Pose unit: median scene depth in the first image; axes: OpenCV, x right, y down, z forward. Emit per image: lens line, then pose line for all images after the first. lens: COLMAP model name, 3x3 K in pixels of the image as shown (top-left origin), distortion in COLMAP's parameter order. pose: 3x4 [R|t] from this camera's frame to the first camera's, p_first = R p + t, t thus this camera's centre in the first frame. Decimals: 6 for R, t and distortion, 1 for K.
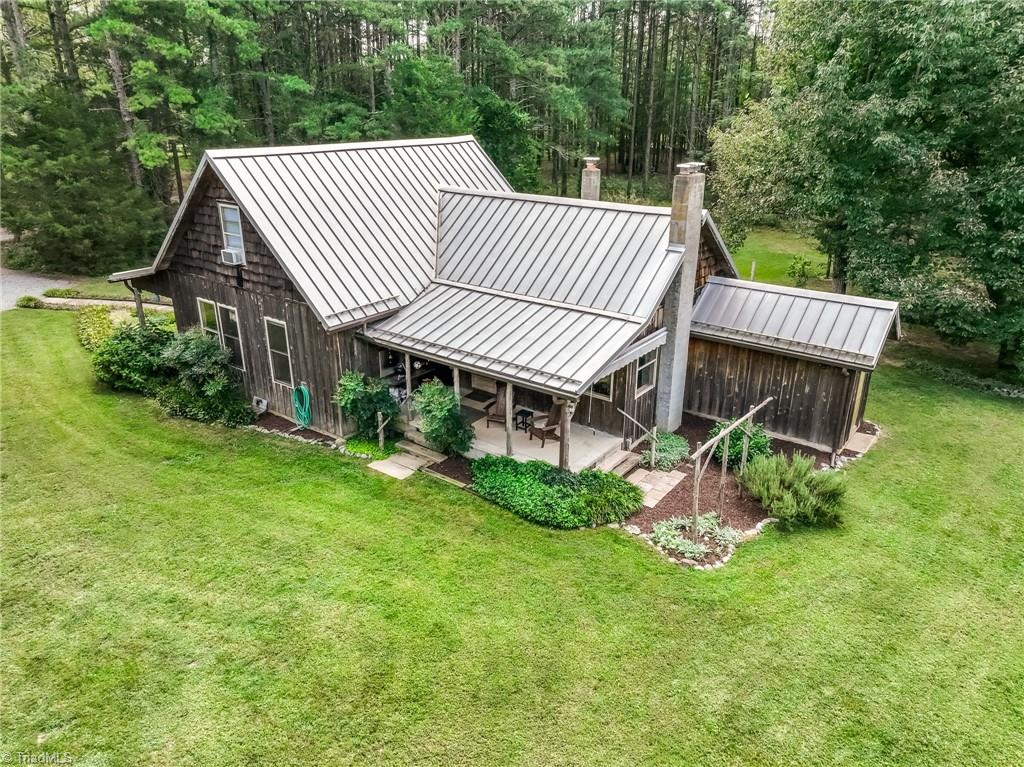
lens RADIAL K [[720.8, 0, 514.9], [0, 720.8, 384.9], [0, 0, 1]] dist [-0.003466, 0.028380]
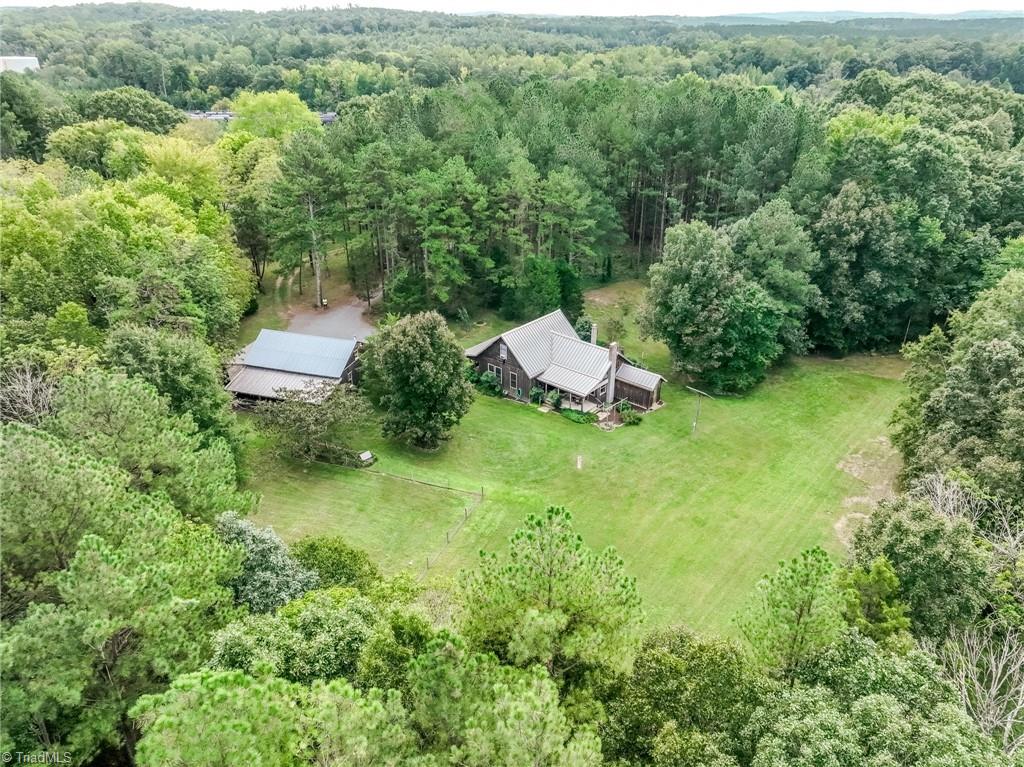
lens RADIAL K [[720.8, 0, 514.9], [0, 720.8, 384.9], [0, 0, 1]] dist [-0.003466, 0.028380]
pose [[0.997684, 0.027319, -0.062287, -0.072497], [-0.021528, 0.995544, 0.091812, -0.430137], [0.064517, -0.090259, 0.993826, -3.322382]]
